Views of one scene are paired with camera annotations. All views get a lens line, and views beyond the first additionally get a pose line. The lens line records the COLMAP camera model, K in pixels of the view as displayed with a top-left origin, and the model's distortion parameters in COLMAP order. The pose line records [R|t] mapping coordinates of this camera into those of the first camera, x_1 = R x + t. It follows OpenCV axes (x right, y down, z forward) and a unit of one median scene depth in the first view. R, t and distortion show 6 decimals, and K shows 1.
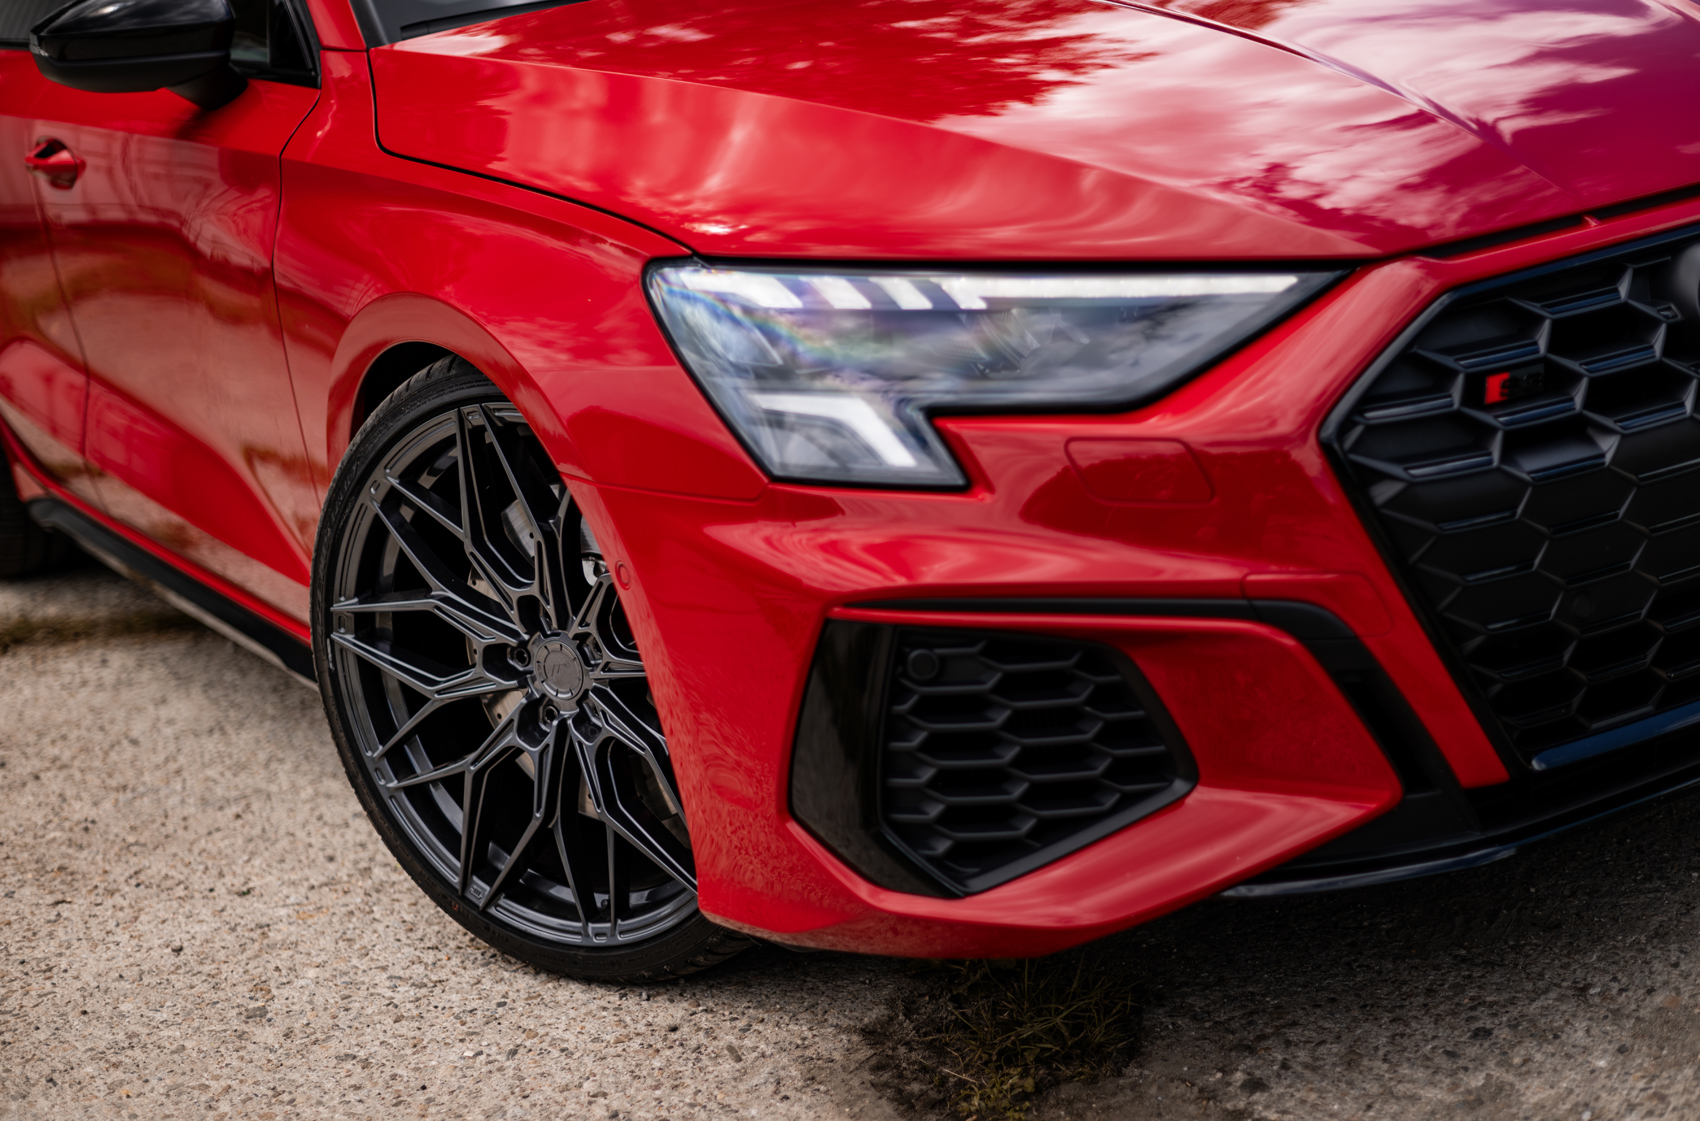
lens RADIAL K [[2403.7, 0, 858.4], [0, 2403.7, 625.8], [0, 0, 1]] dist [0.011624, 0.000000]
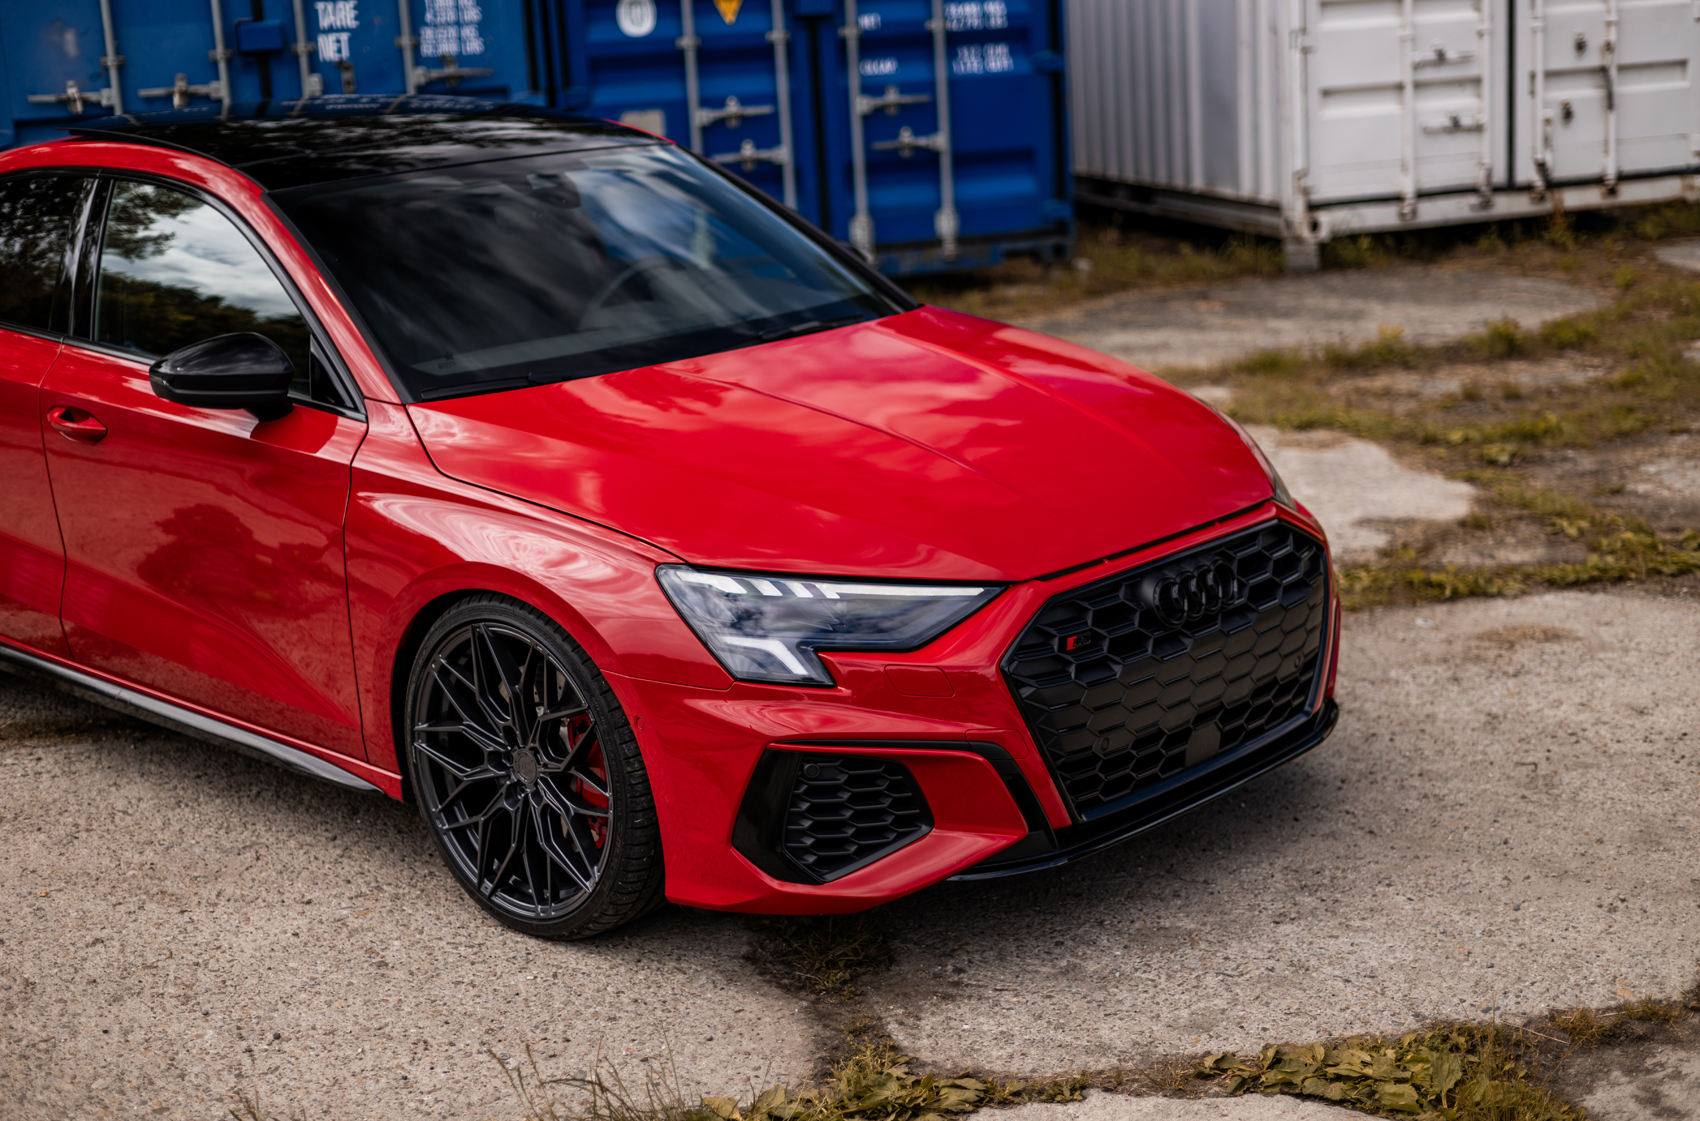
lens RADIAL K [[2403.7, 0, 858.2], [0, 2403.7, 575.6], [0, 0, 1]] dist [0.011624, 0.000000]
pose [[0.955719, 0.022615, 0.293412, -0.535002], [-0.013101, 0.999324, -0.034350, -0.079732], [-0.293990, 0.028985, 0.955369, -0.976849]]
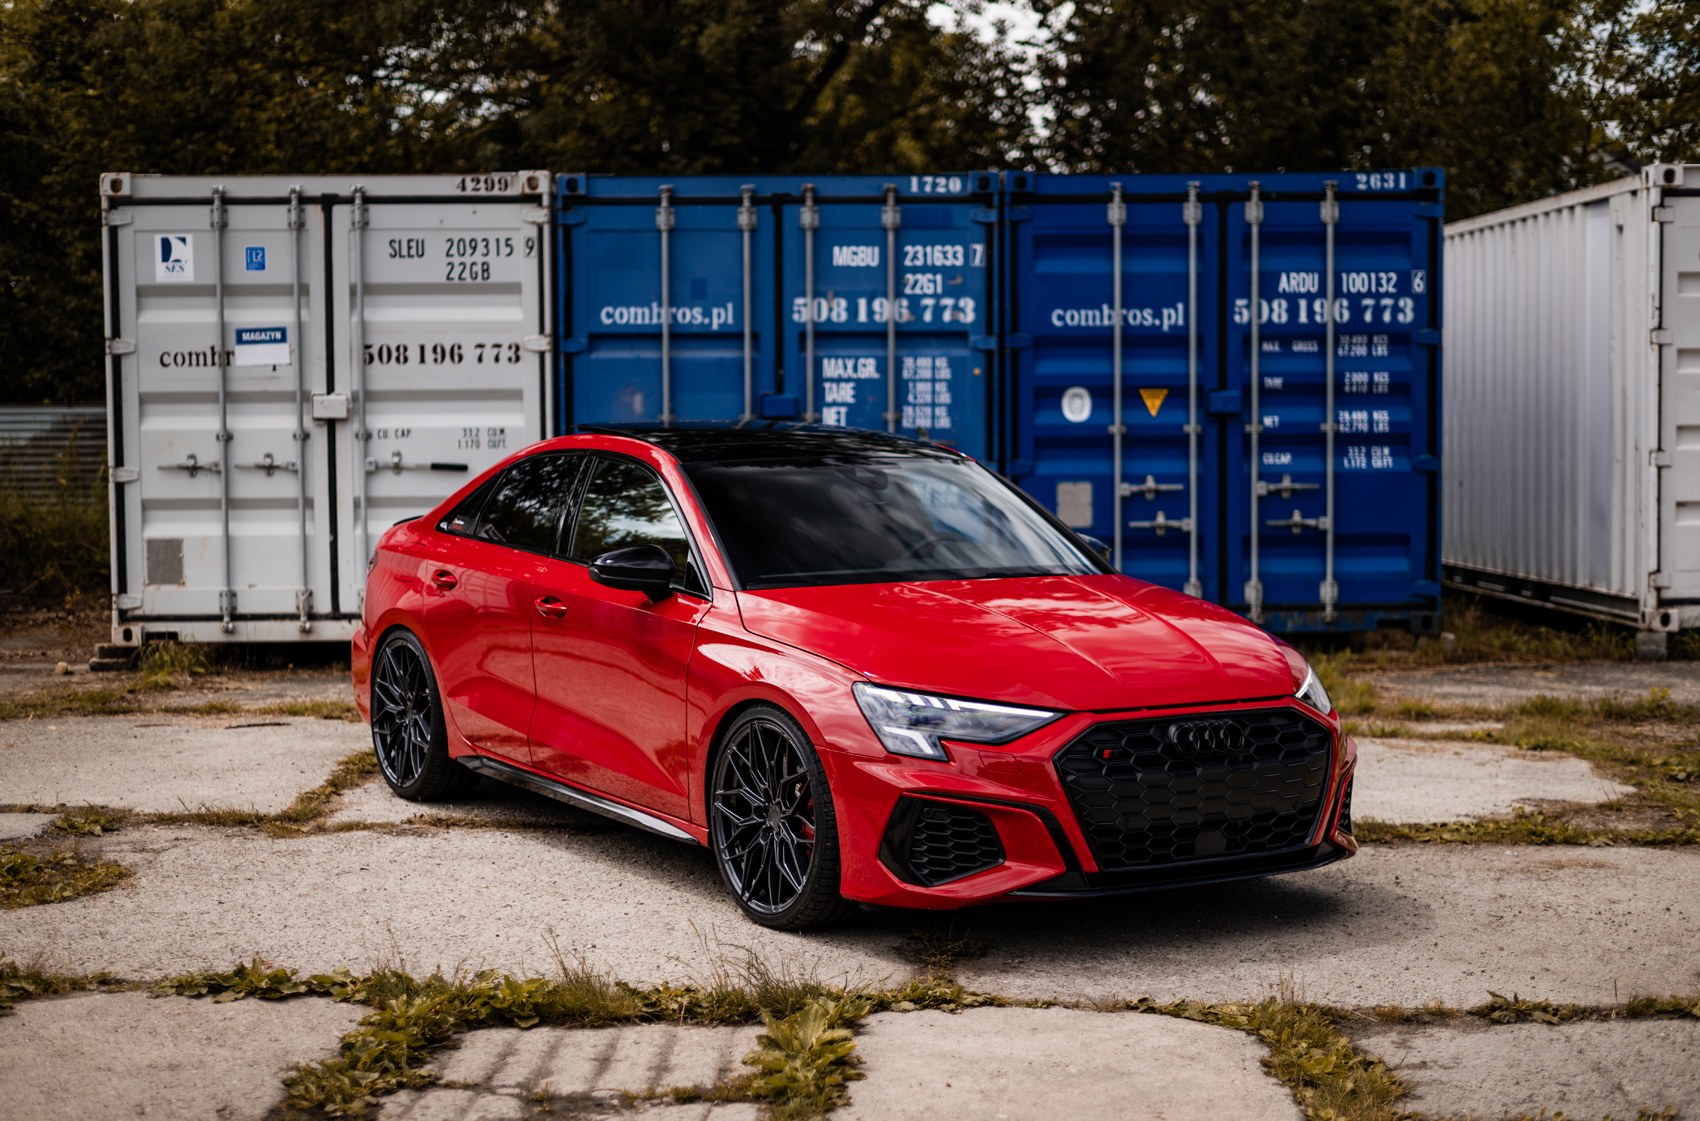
lens RADIAL K [[2403.7, 0, 862.7], [0, 2403.7, 631.8], [0, 0, 1]] dist [0.011624, 0.000000]
pose [[0.989281, 0.138315, 0.046814, -0.246757], [-0.128635, 0.977205, -0.168889, 0.335525], [-0.069106, 0.161057, 0.984523, -2.243498]]
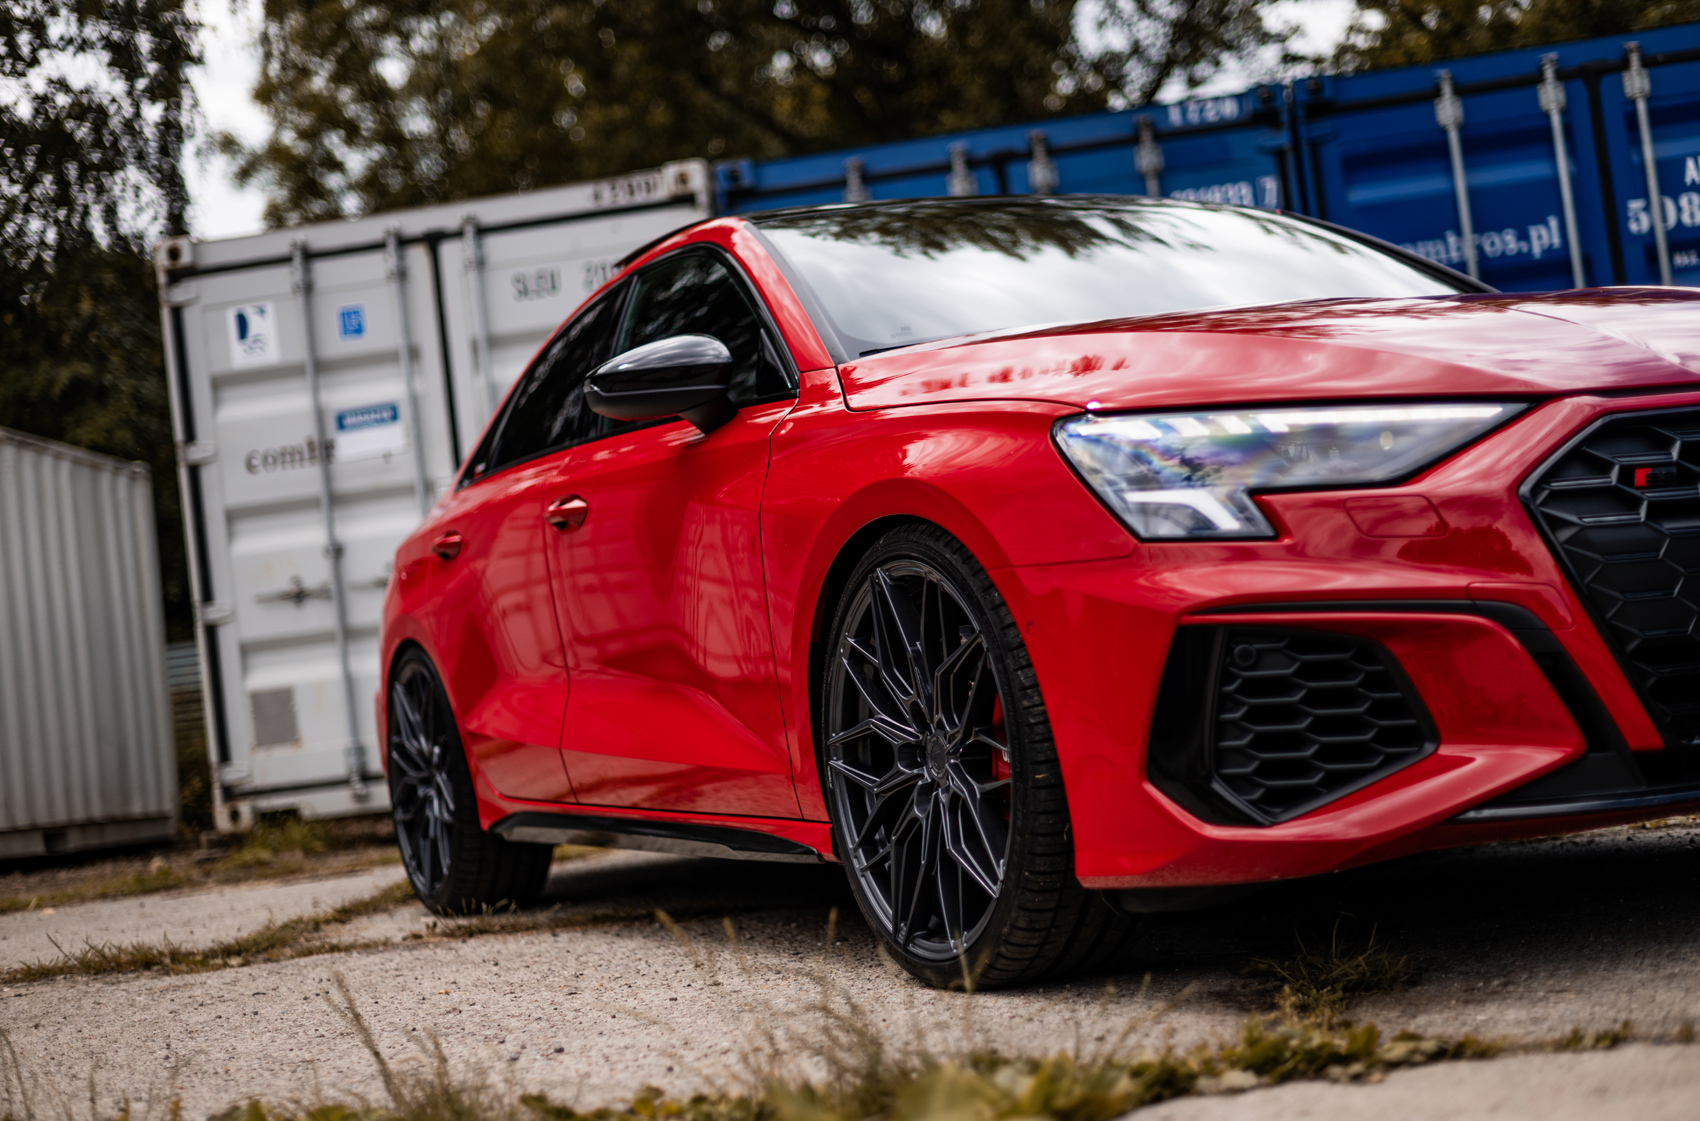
lens RADIAL K [[2403.7, 0, 869.9], [0, 2403.7, 592.7], [0, 0, 1]] dist [0.011624, 0.000000]
pose [[0.994497, 0.018675, -0.103086, -0.048309], [-0.046448, 0.960585, -0.274077, 0.378572], [0.093905, 0.277357, 0.956167, -0.409940]]
